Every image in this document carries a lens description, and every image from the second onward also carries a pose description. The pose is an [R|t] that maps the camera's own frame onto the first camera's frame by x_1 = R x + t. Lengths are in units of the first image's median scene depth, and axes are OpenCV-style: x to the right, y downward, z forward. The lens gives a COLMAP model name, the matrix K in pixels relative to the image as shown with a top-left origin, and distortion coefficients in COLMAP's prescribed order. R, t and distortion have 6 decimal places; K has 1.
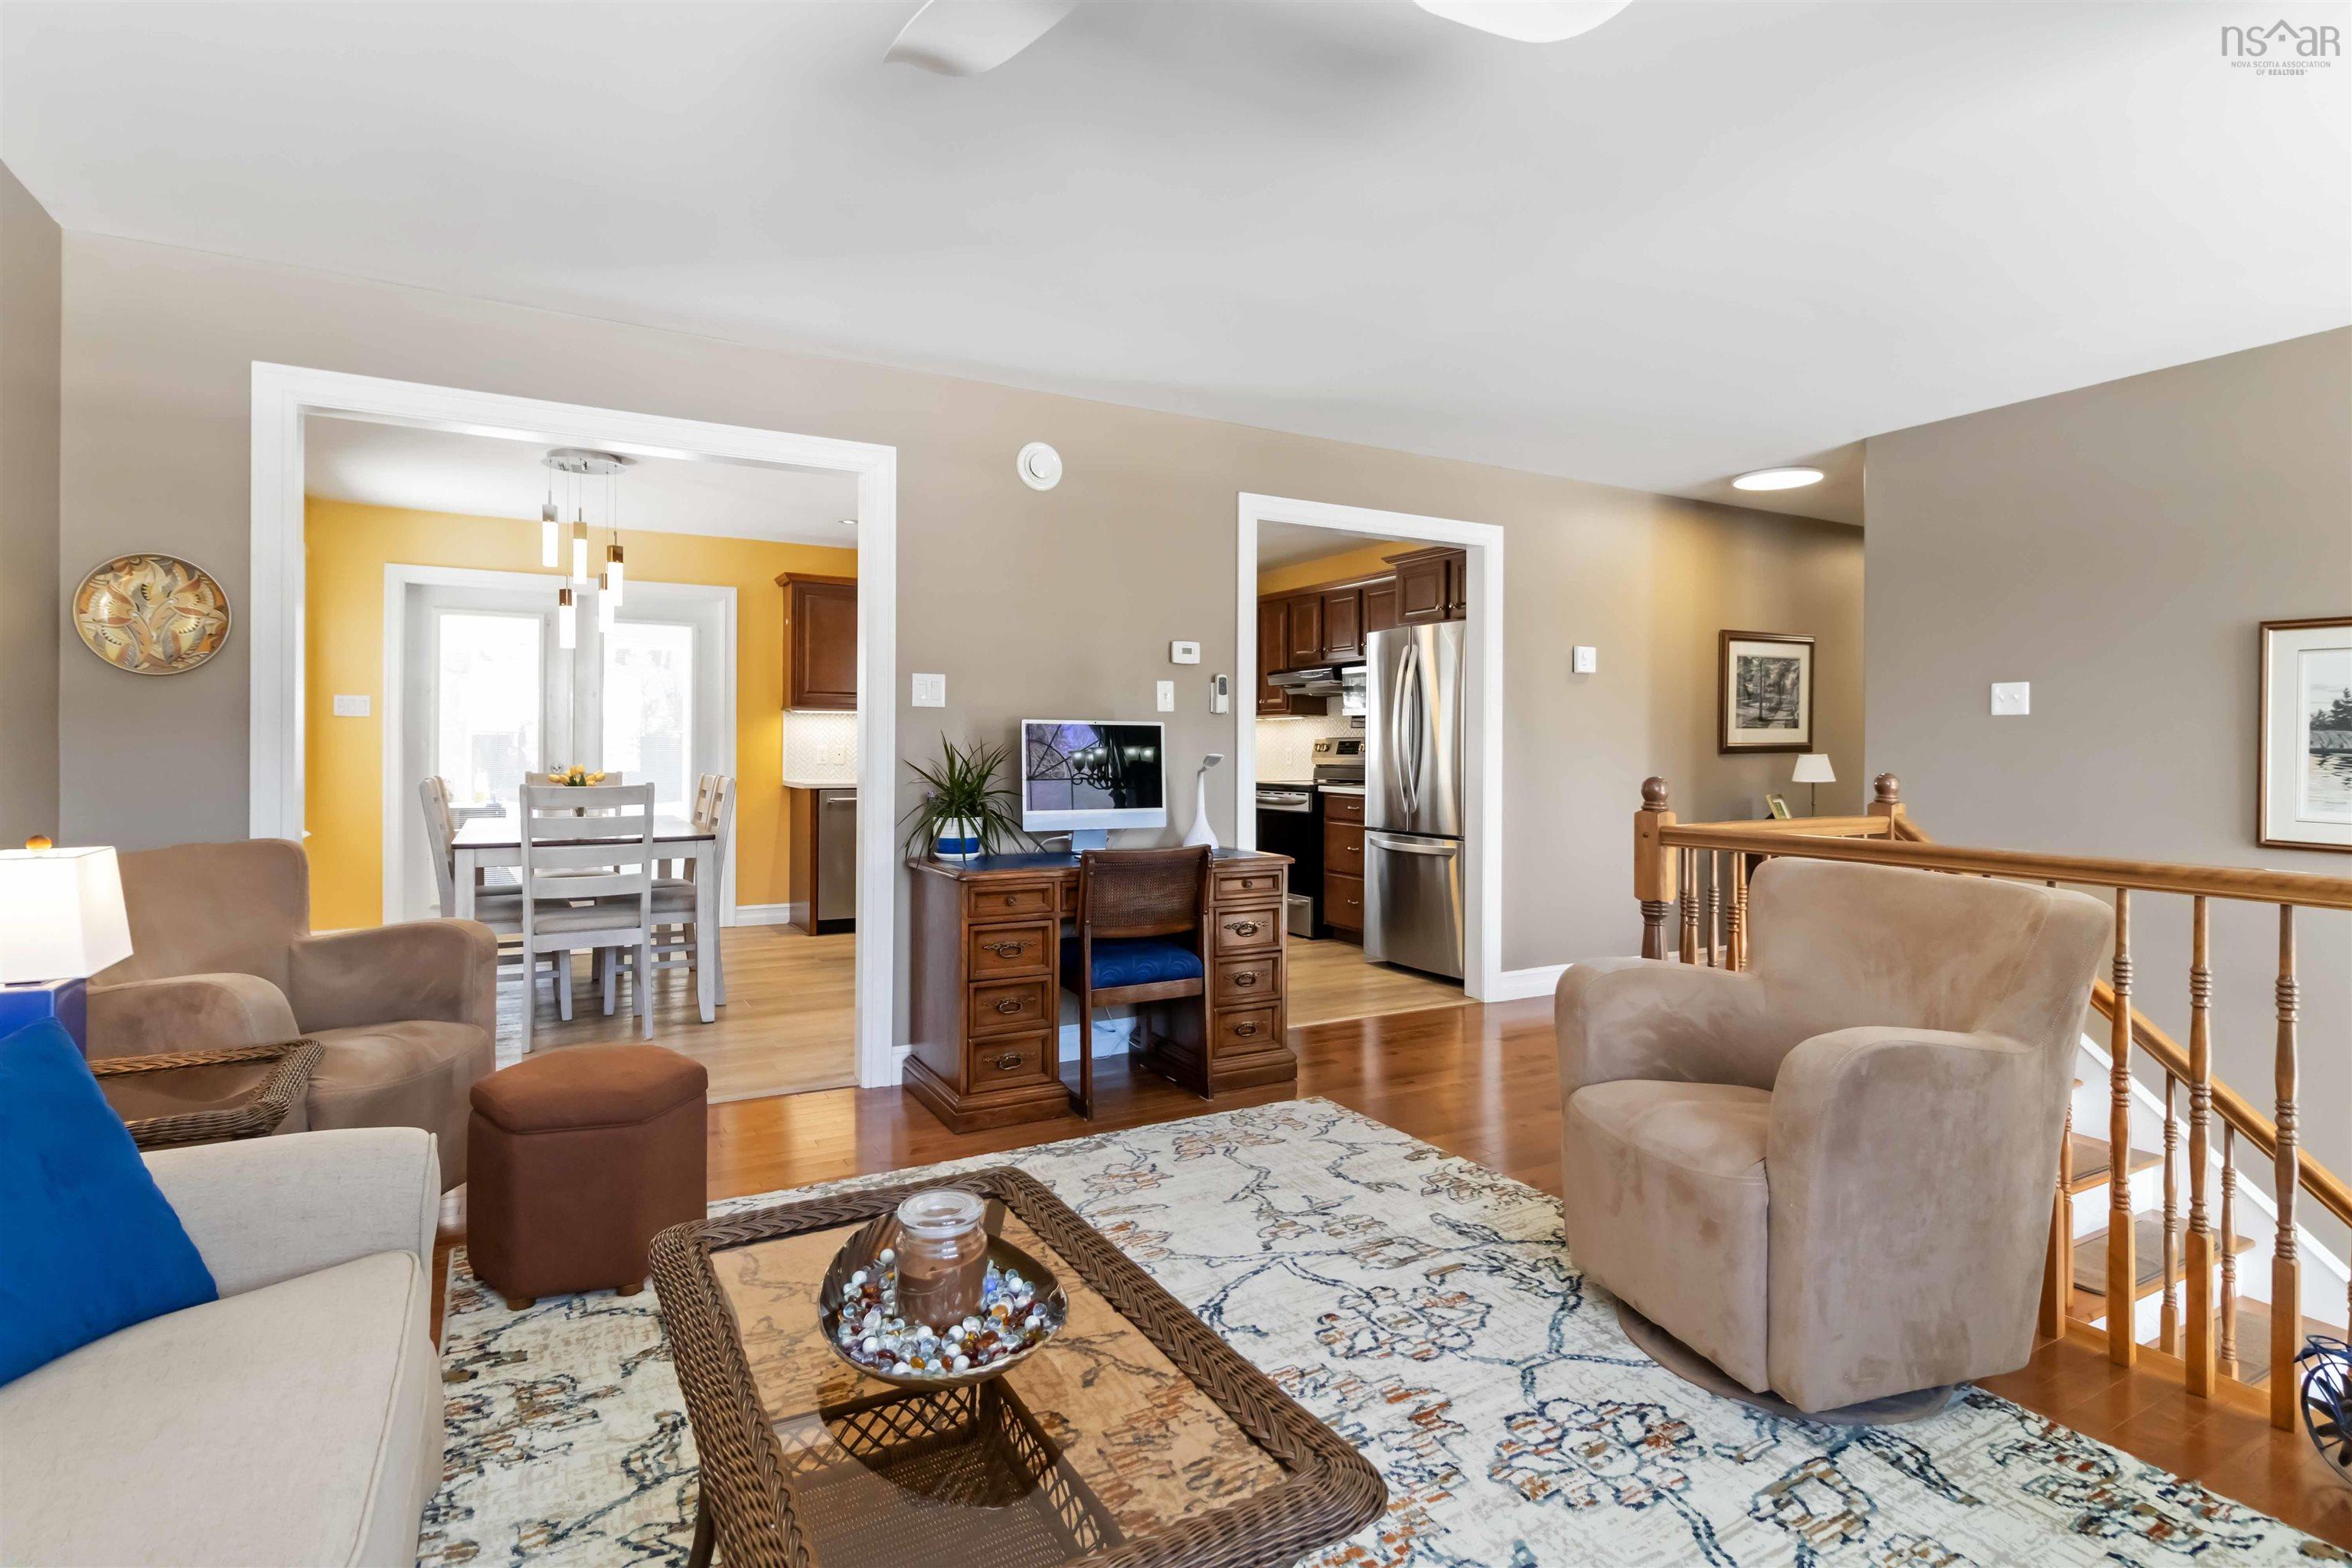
lens RADIAL K [[1157.5, 0, 1169.2], [0, 1157.5, 746.4], [0, 0, 1]] dist [0.004514, 0.000700]
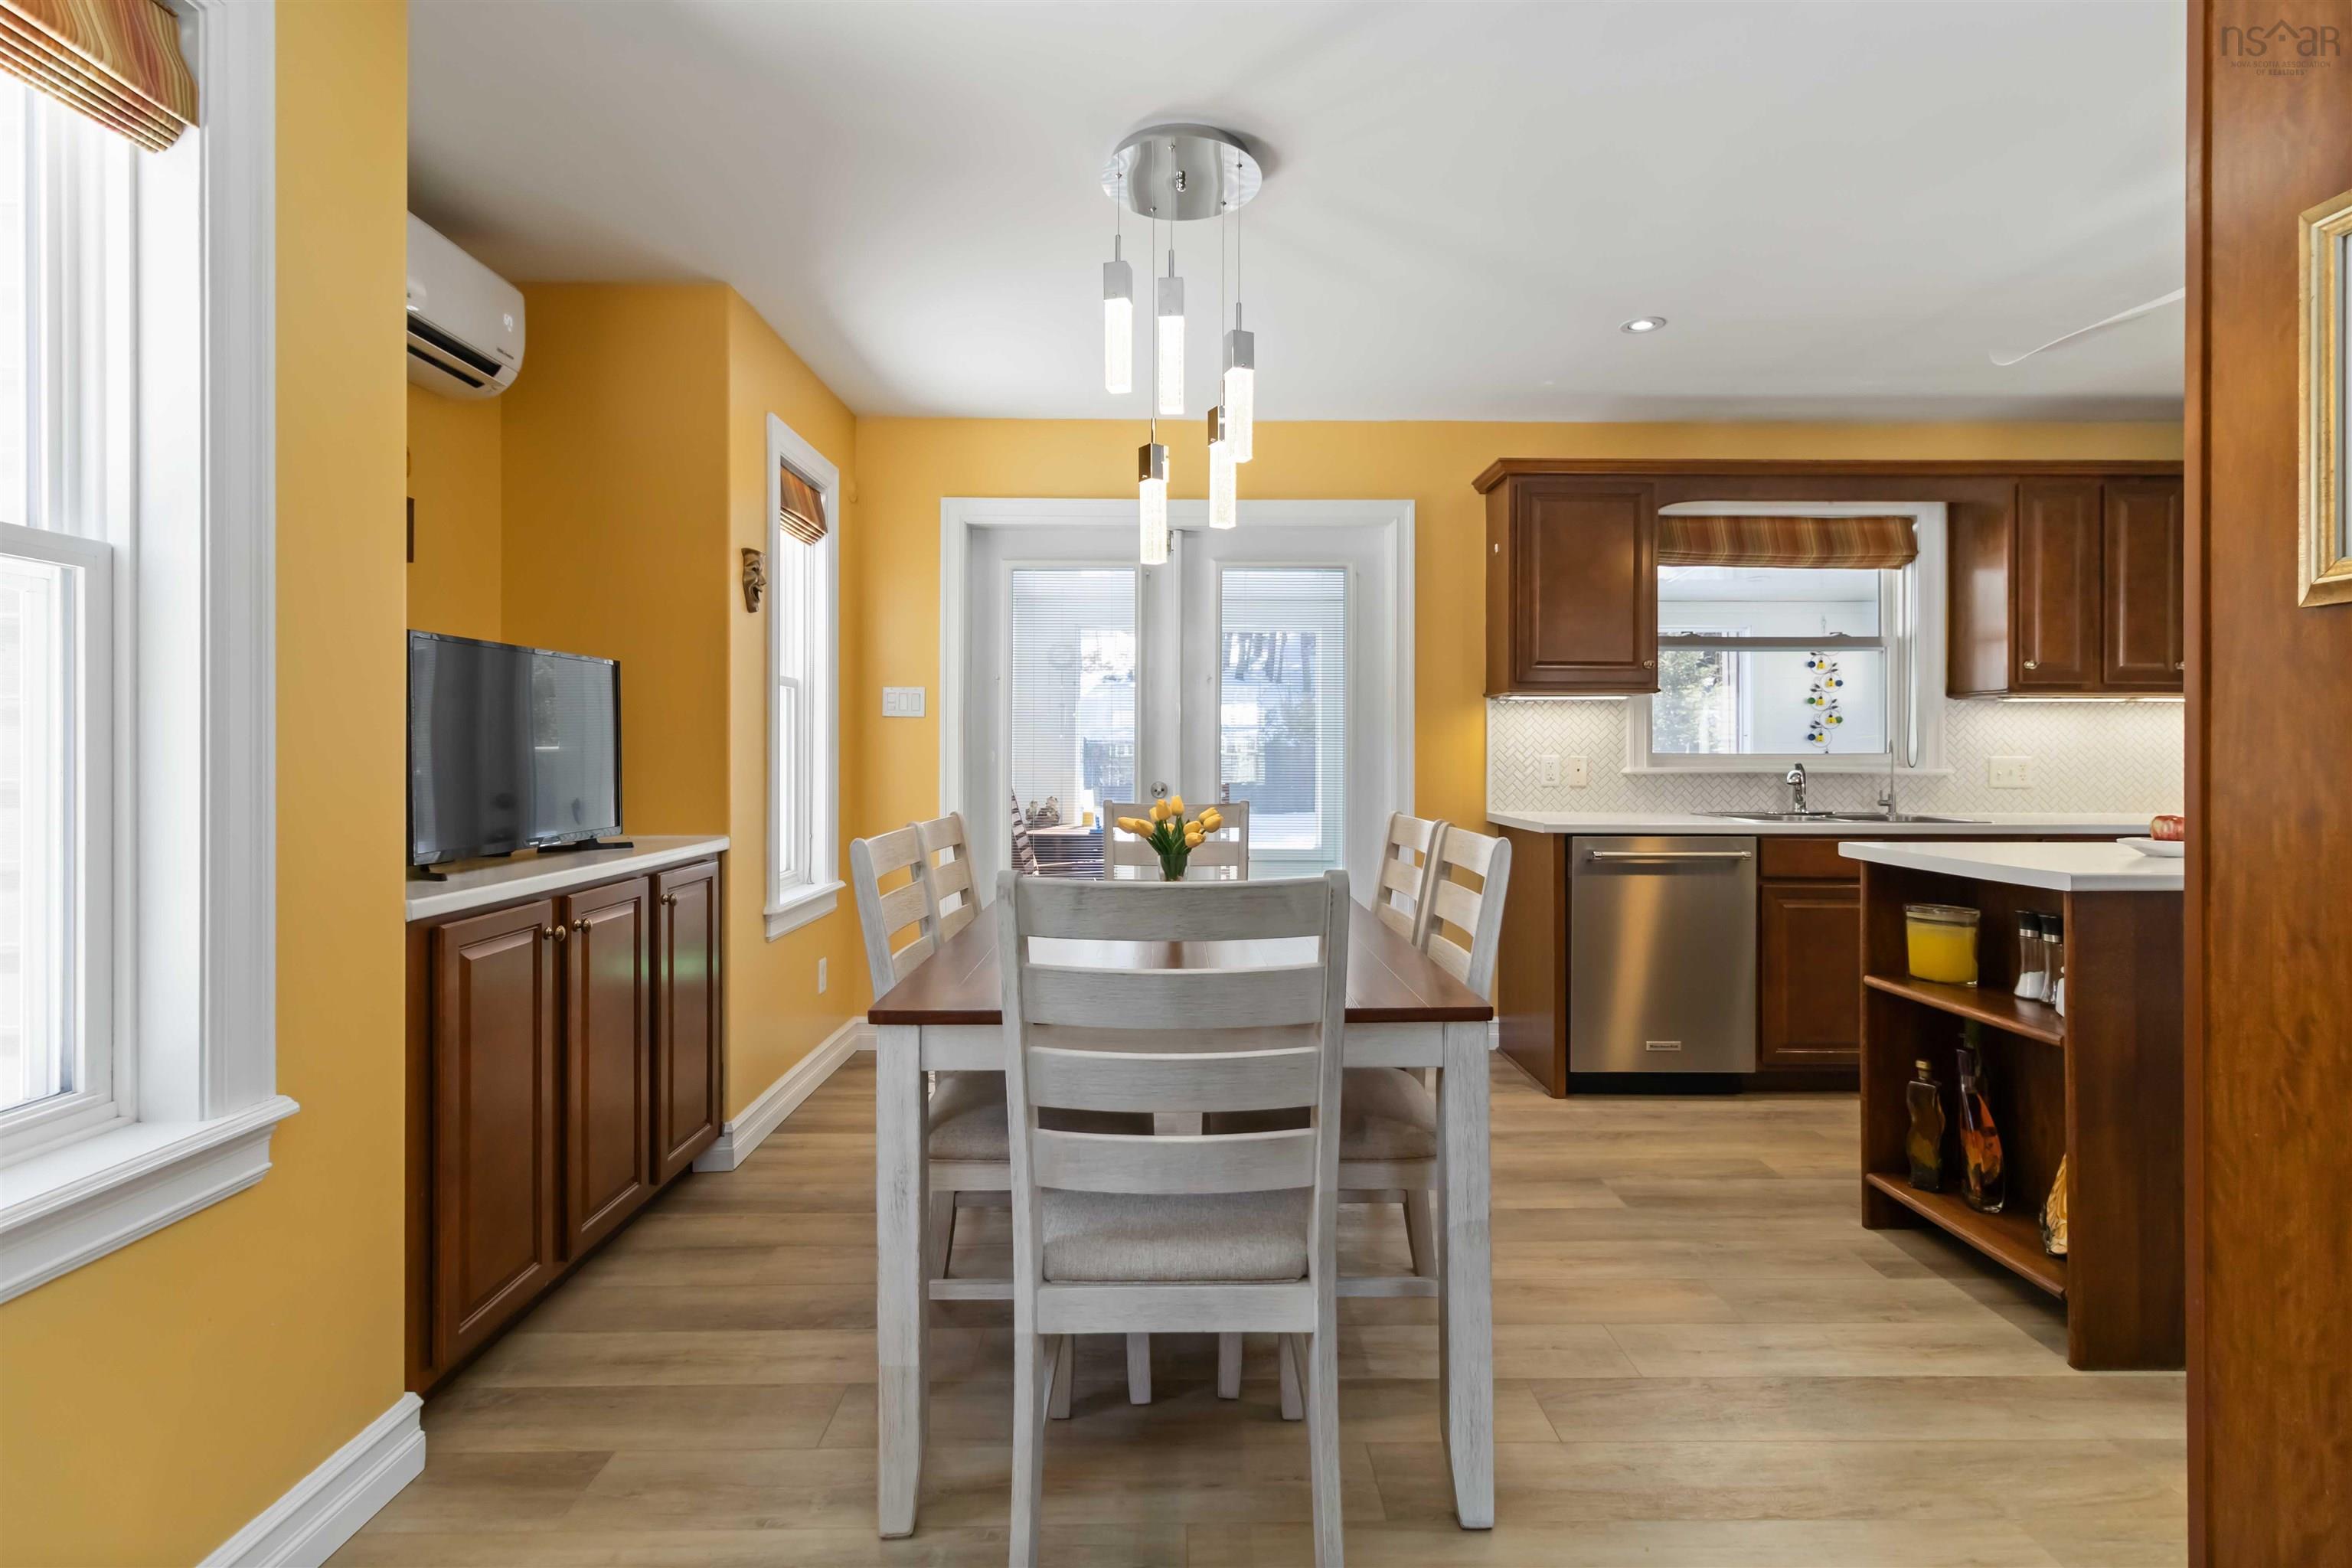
lens RADIAL K [[1086.8, 0, 1177.7], [0, 1086.8, 748.9], [0, 0, 1]] dist [0.004339, 0.000721]
pose [[0.878281, -0.005828, -0.478110, -0.467099], [0.002924, 0.999972, -0.006818, -0.001925], [0.478137, 0.004590, 0.878274, 0.969168]]
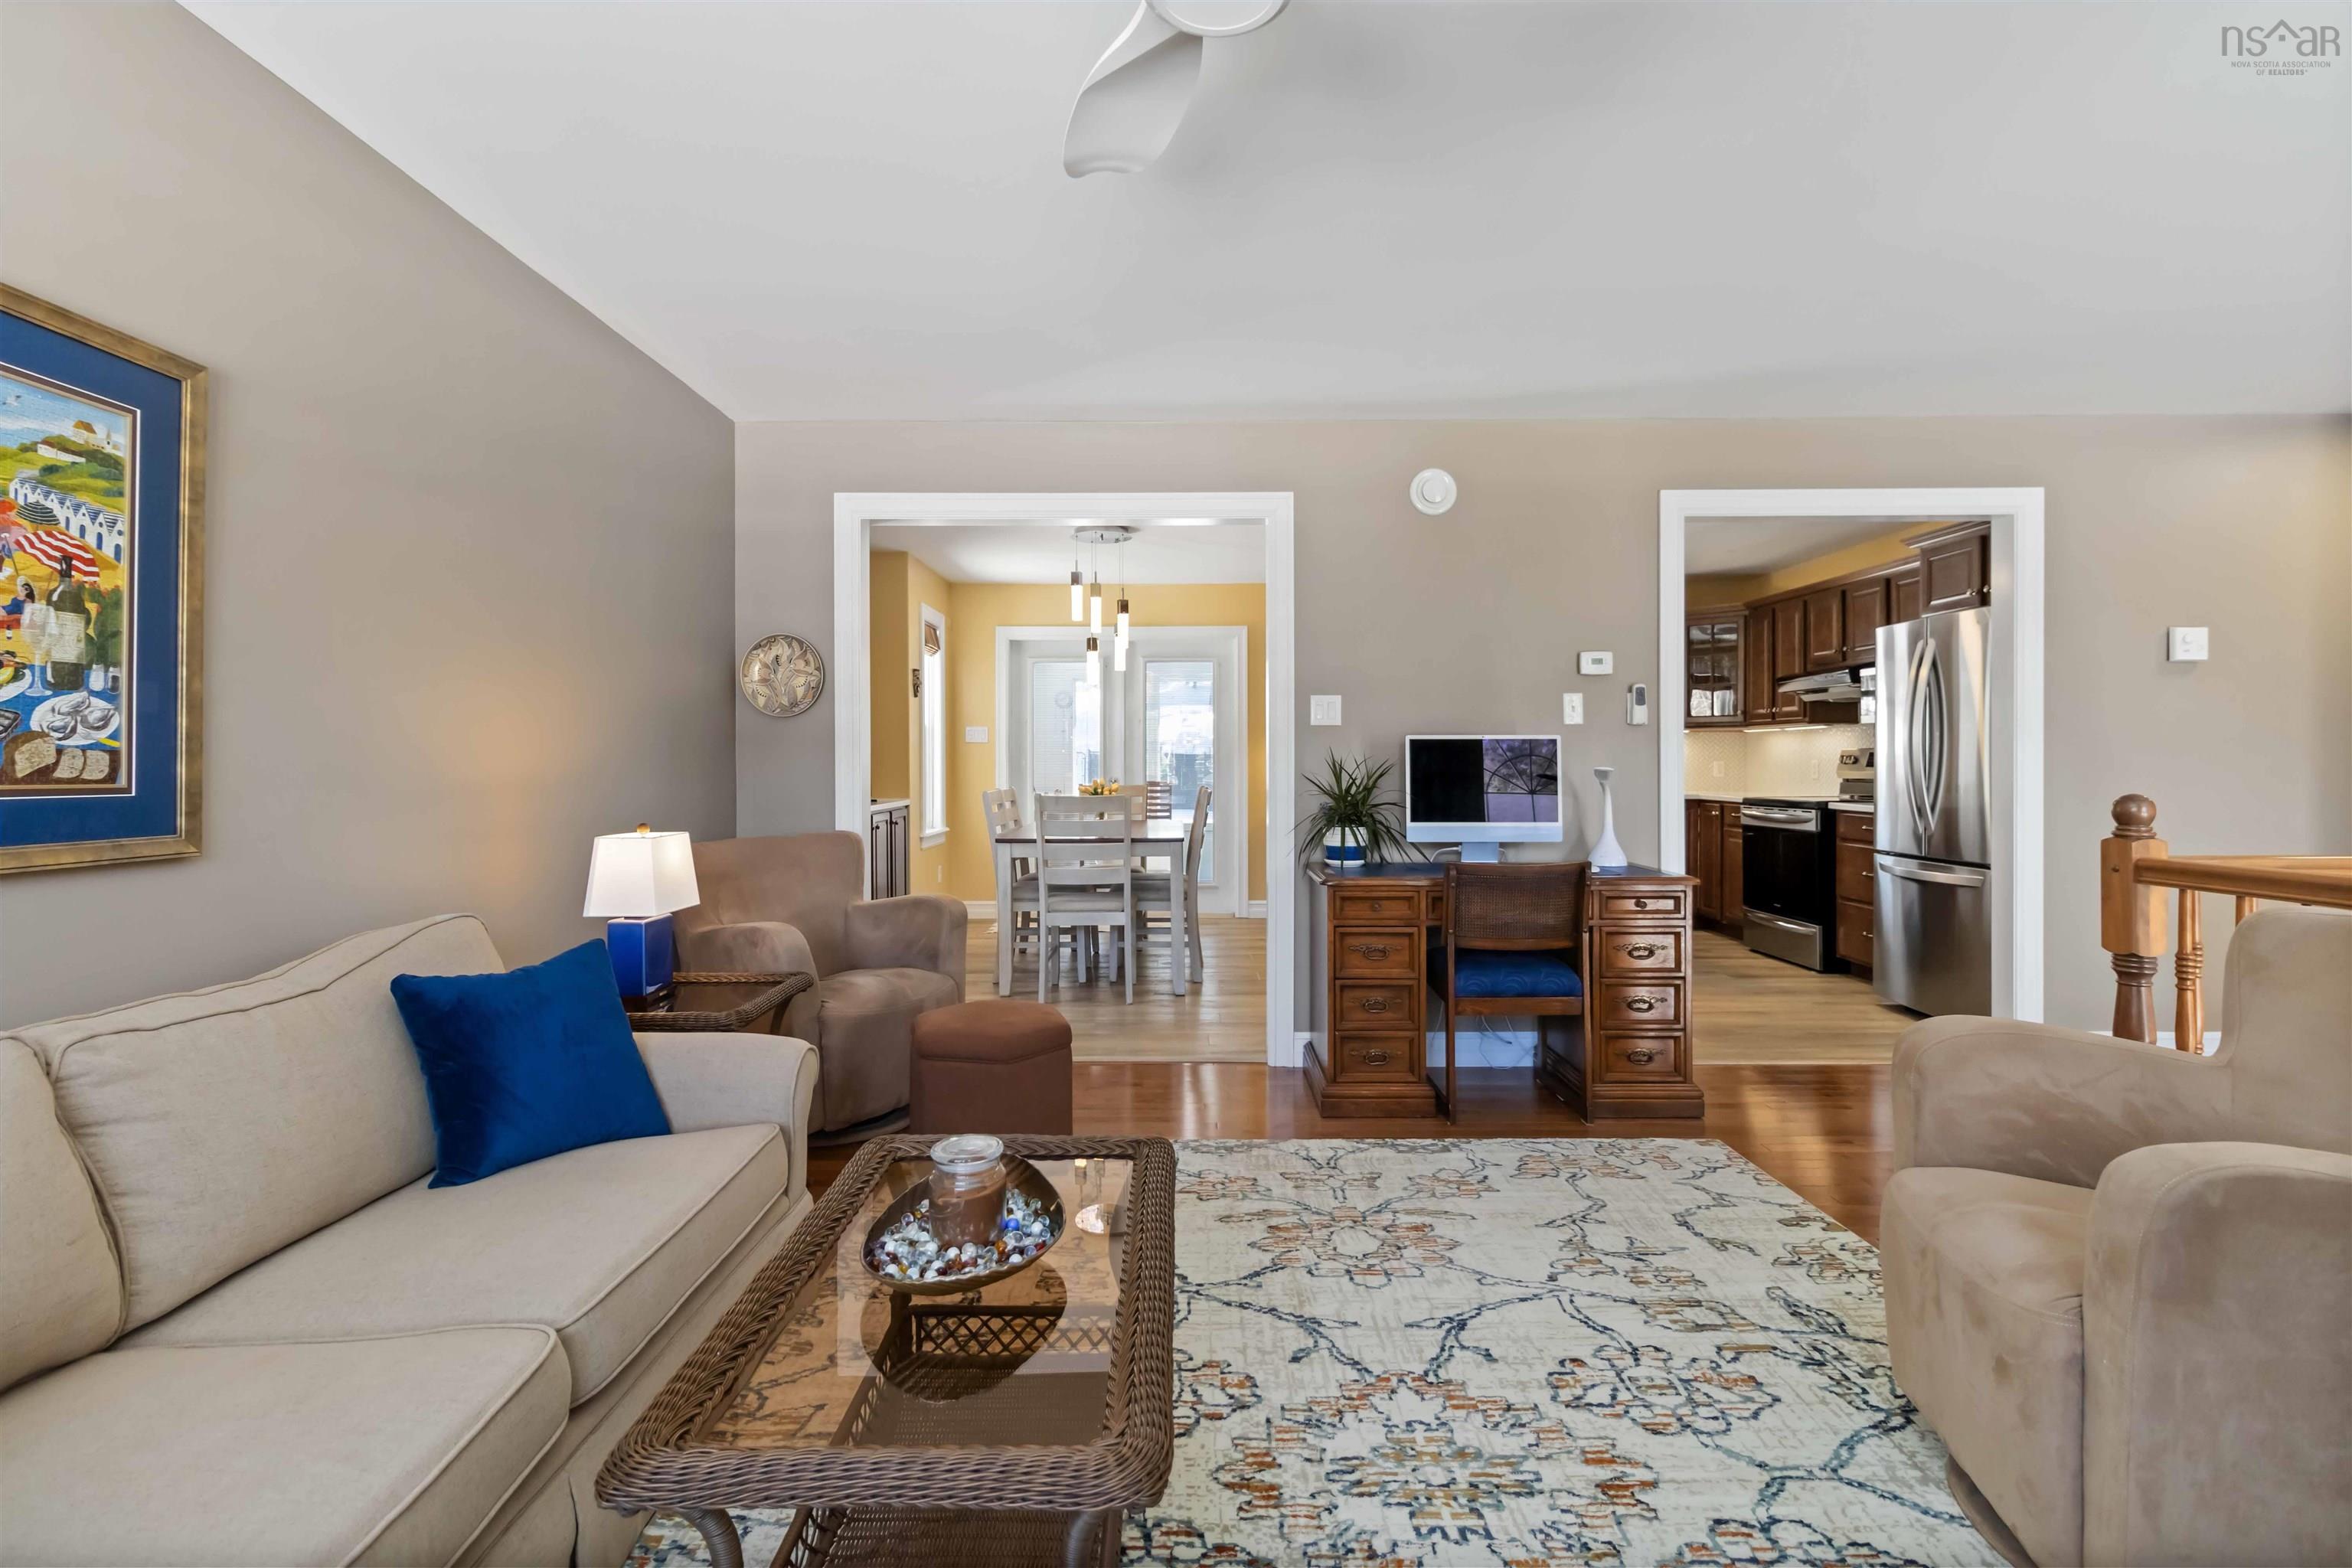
lens RADIAL K [[1077.0, 0, 1177.6], [0, 1077.0, 766.1], [0, 0, 1]] dist [0.004509, -0.000481]
pose [[0.872195, -0.005070, -0.489132, 0.207969], [0.007045, 0.999973, 0.002199, 0.001191], [0.489108, -0.005364, 0.872207, 0.054144]]
